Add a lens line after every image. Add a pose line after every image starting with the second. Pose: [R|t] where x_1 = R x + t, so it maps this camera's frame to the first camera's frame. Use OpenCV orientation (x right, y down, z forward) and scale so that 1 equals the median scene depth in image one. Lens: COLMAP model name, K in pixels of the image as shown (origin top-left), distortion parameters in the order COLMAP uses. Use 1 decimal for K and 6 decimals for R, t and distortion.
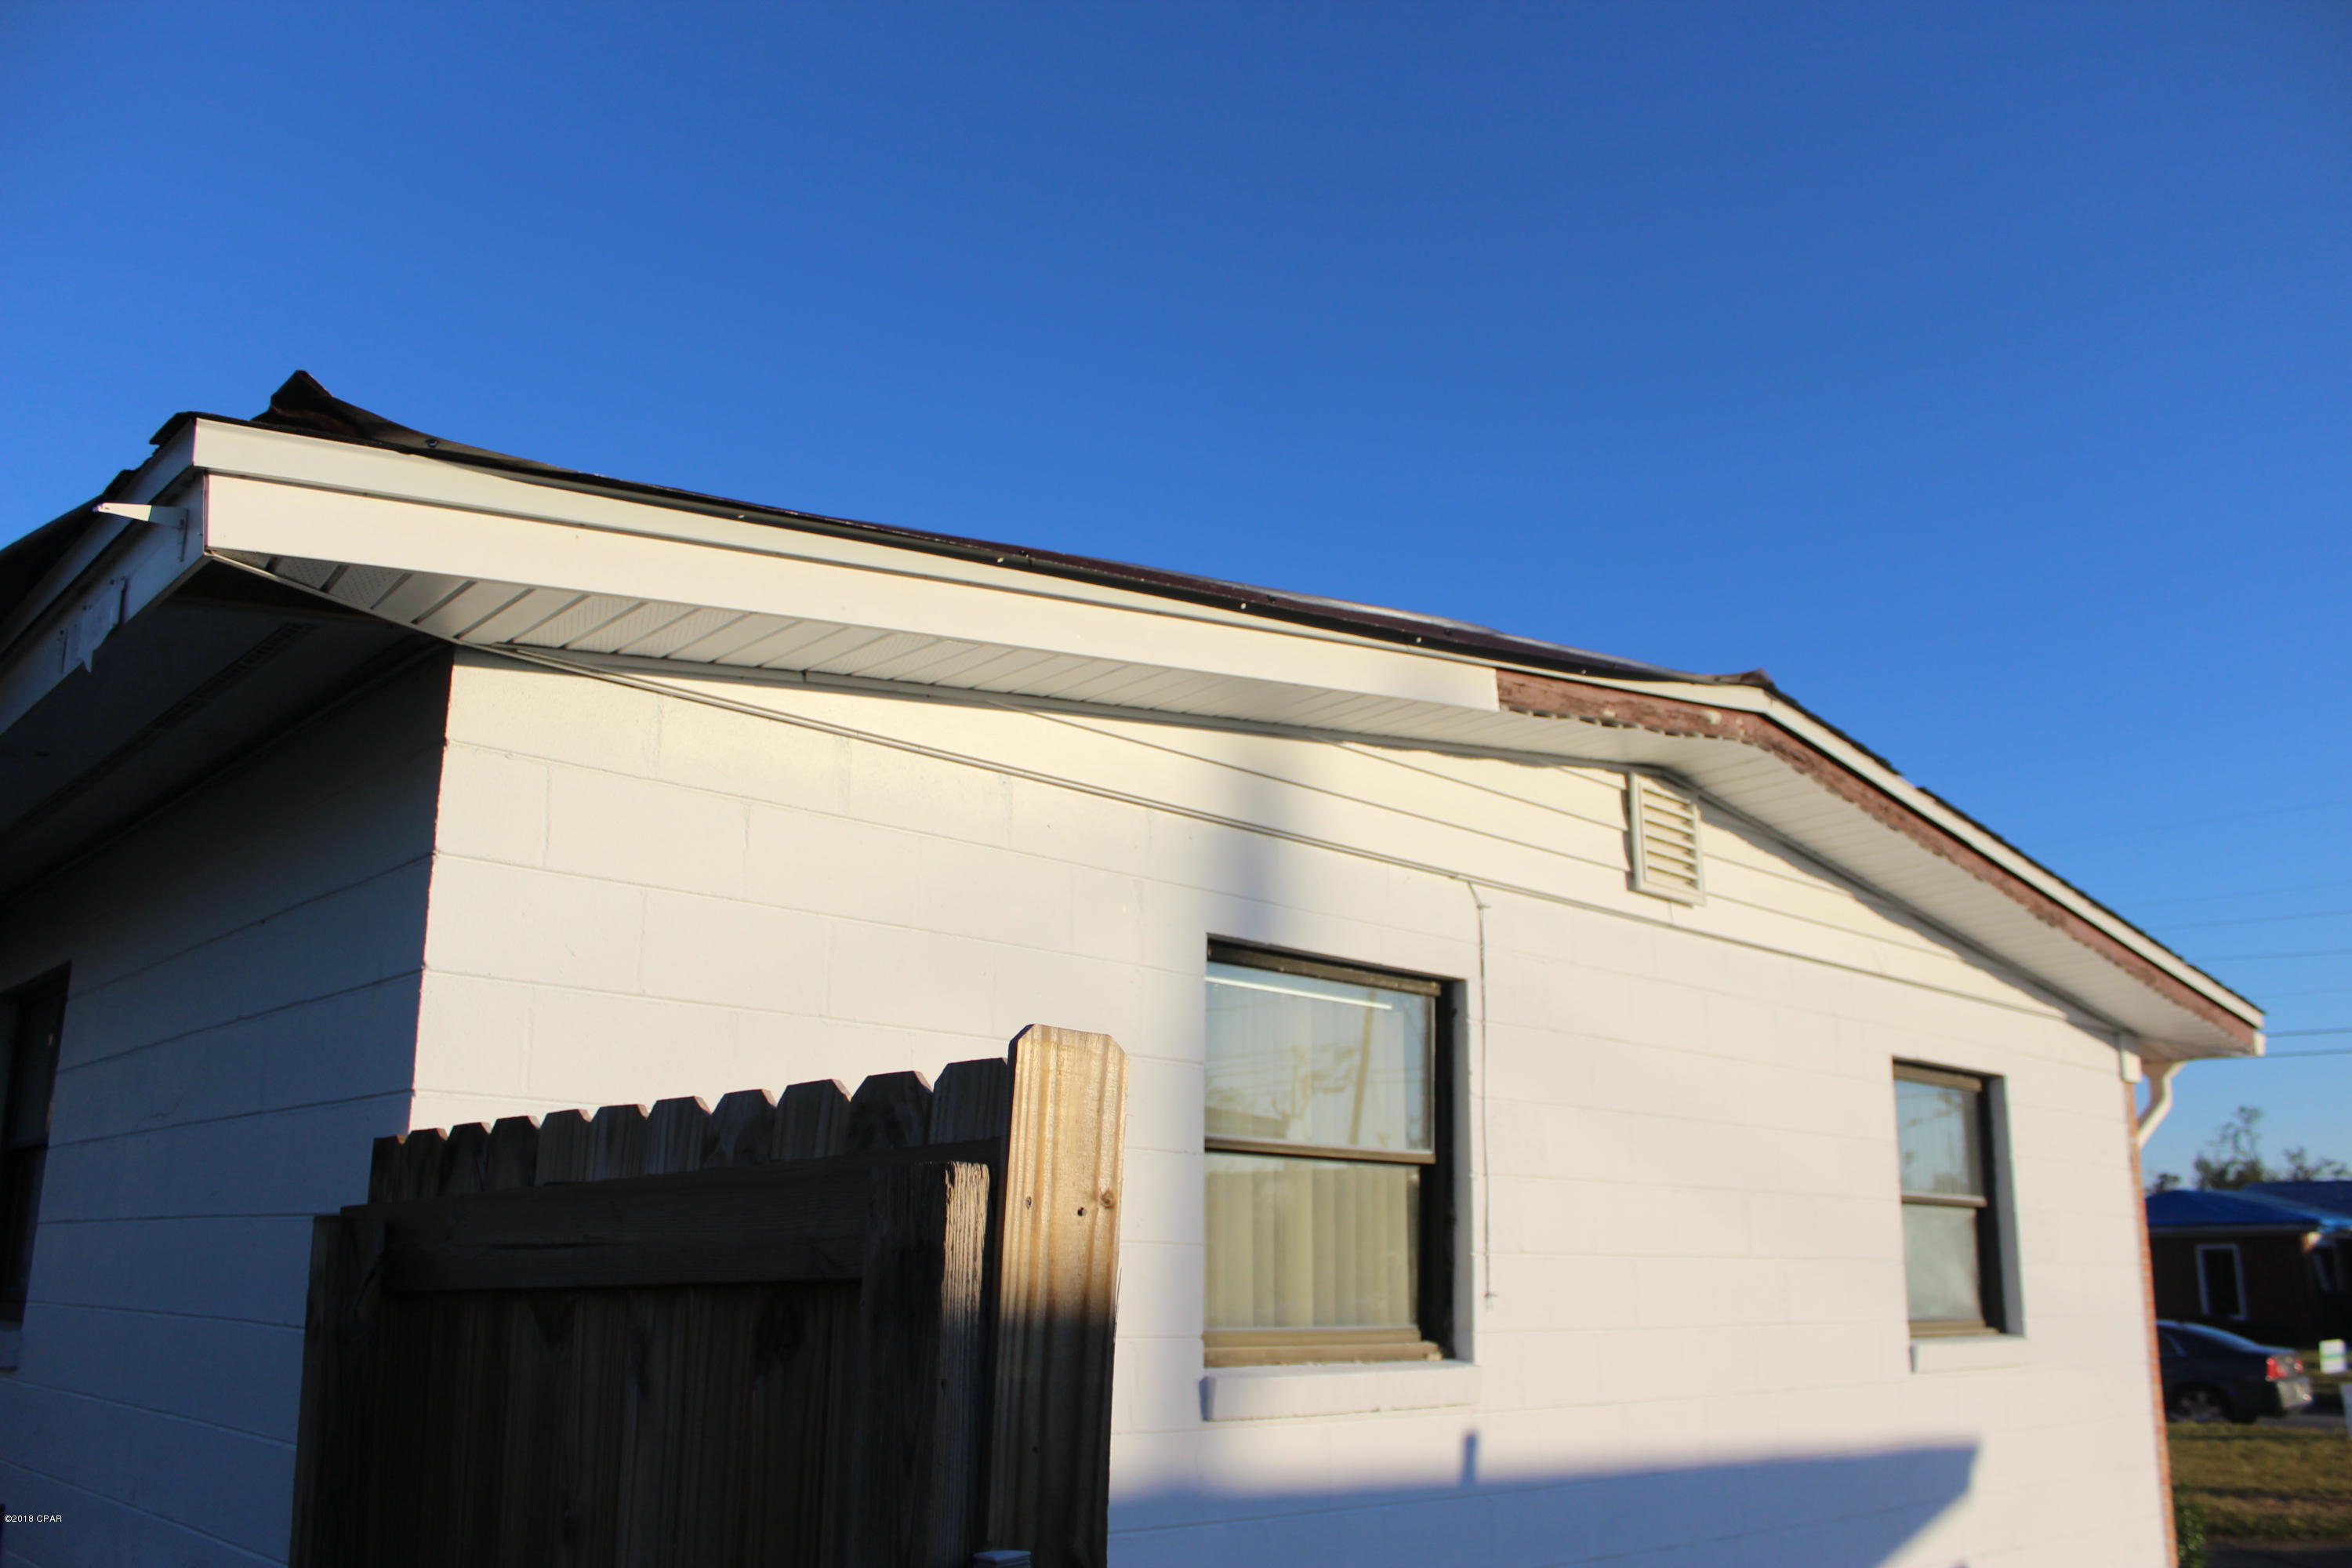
lens RADIAL K [[1937.7, 0, 1168.6], [0, 1937.7, 803.7], [0, 0, 1]] dist [-0.165447, 0.142256]
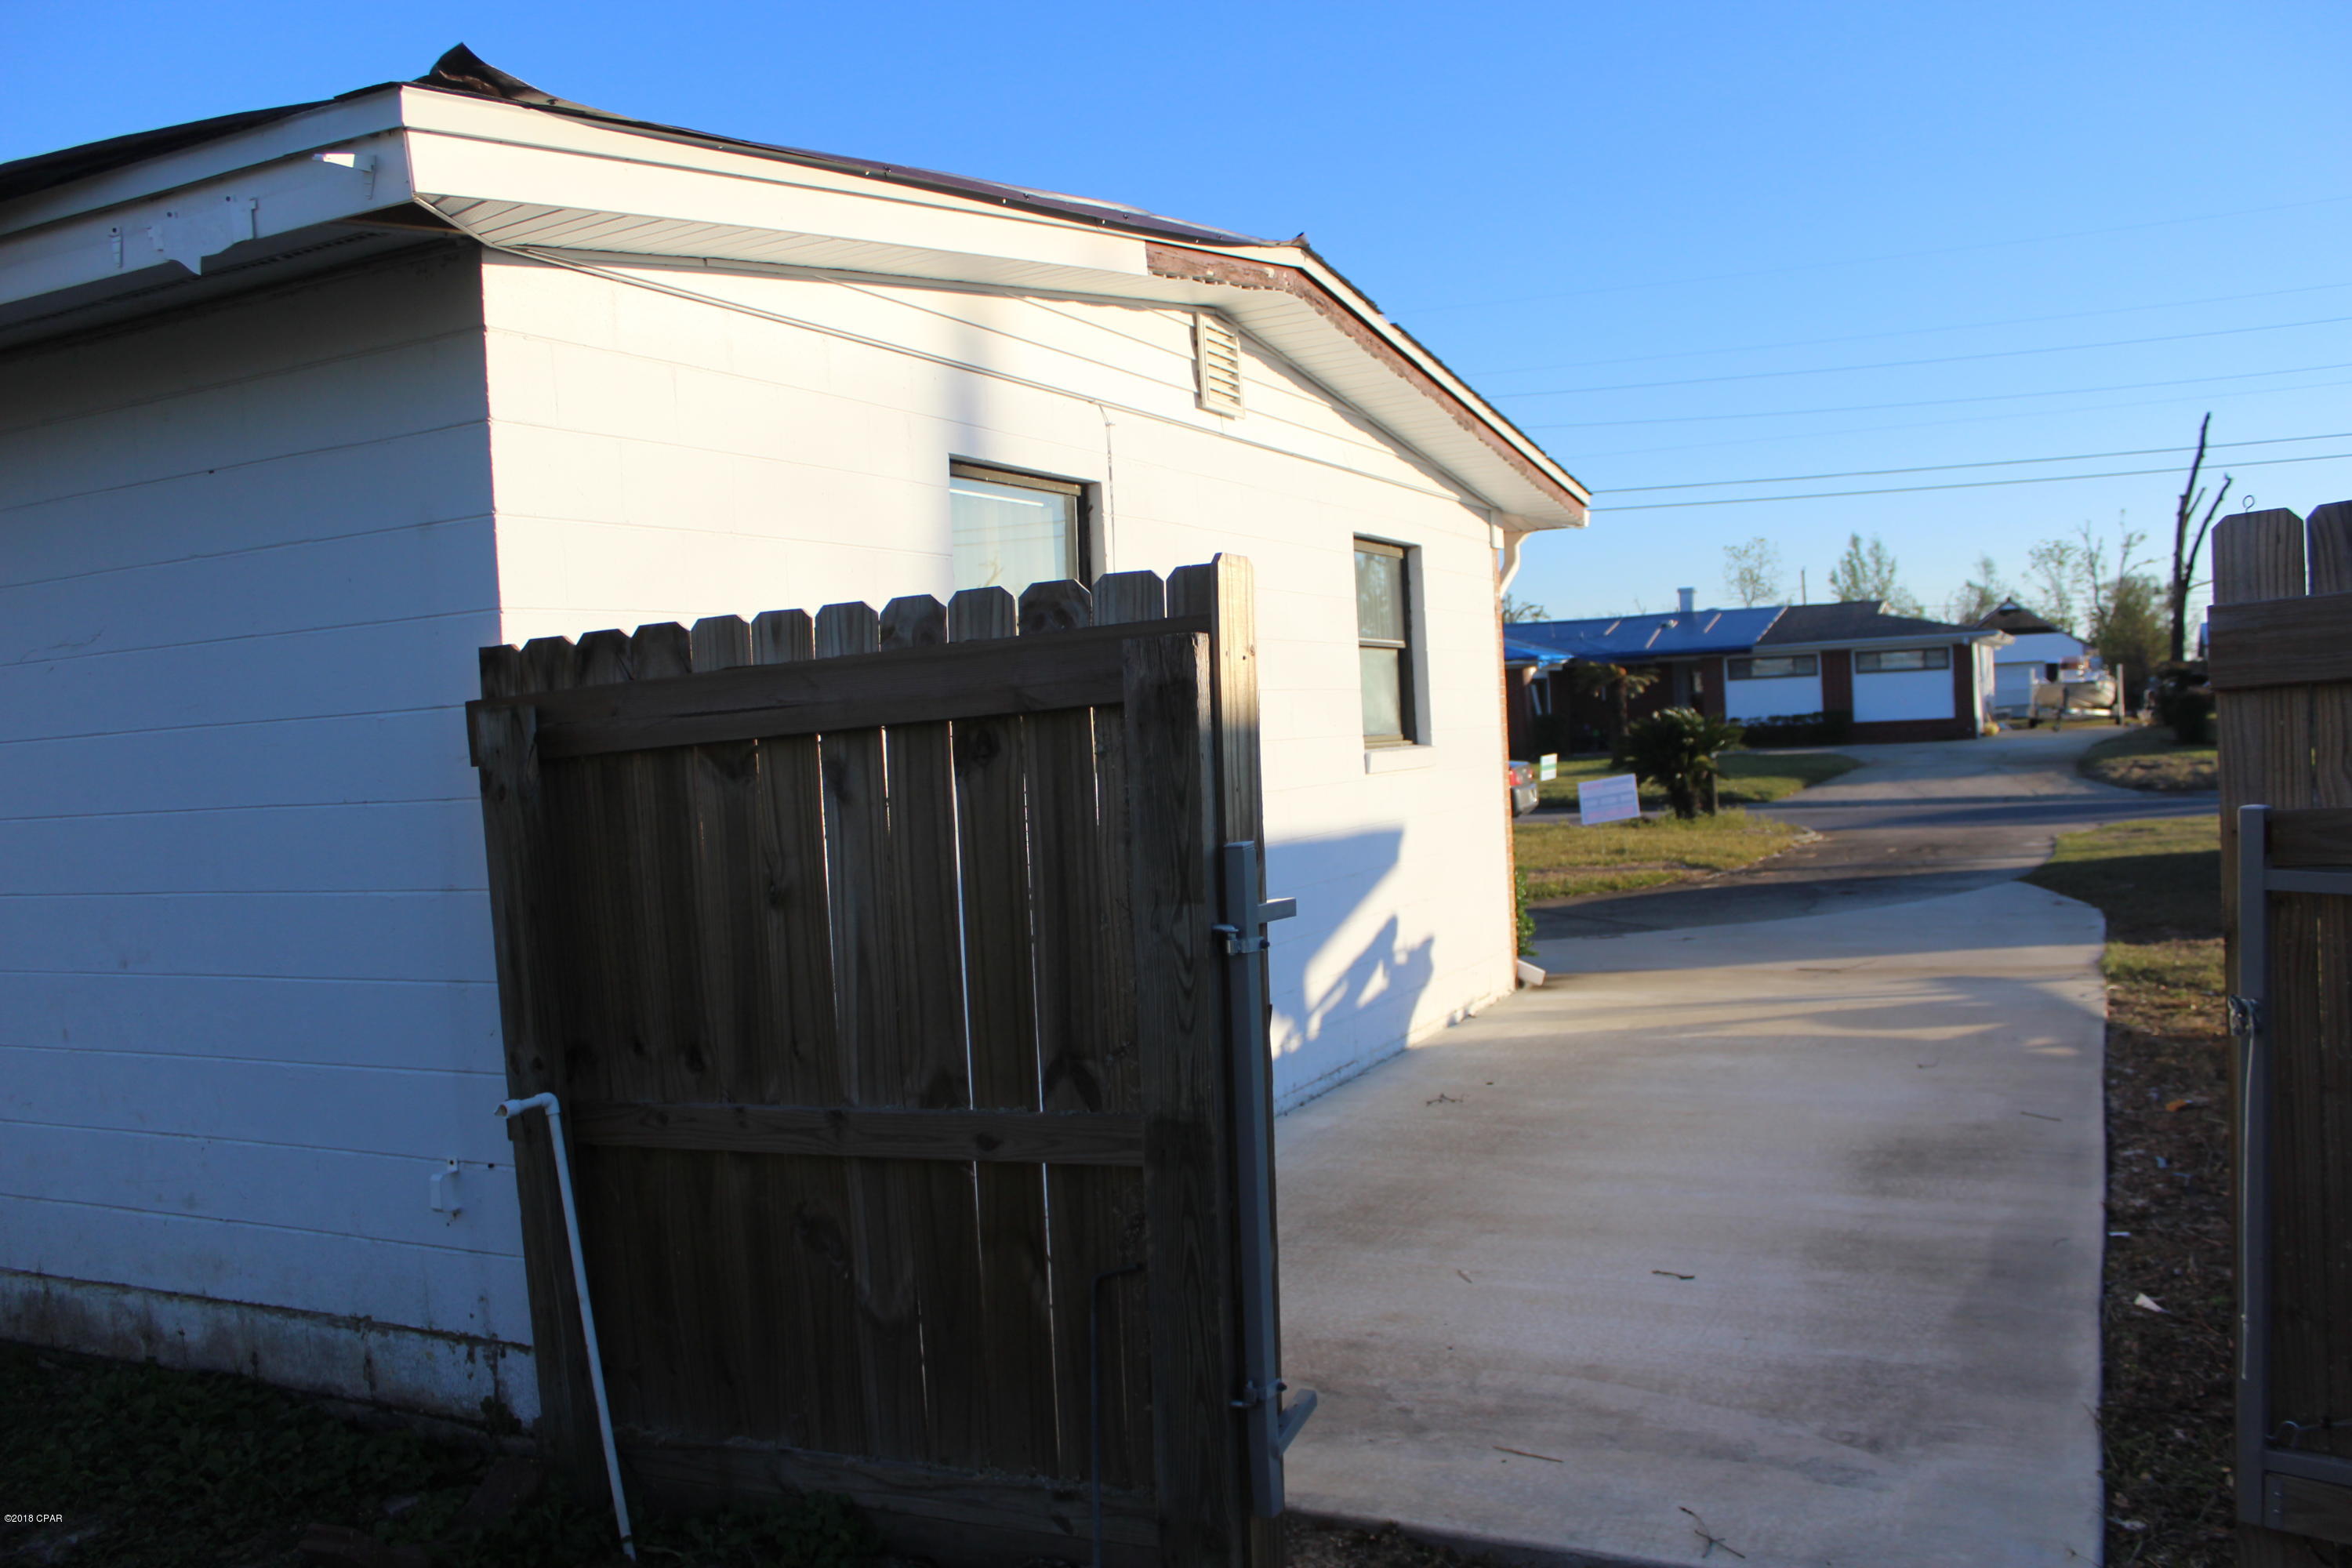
lens RADIAL K [[1937.7, 0, 1168.6], [0, 1937.7, 803.7], [0, 0, 1]] dist [-0.165447, 0.142256]
pose [[0.932294, -0.073924, 0.354066, -0.246726], [-0.025944, 0.962703, 0.269313, -0.044829], [-0.360770, -0.260265, 0.895604, -0.198901]]
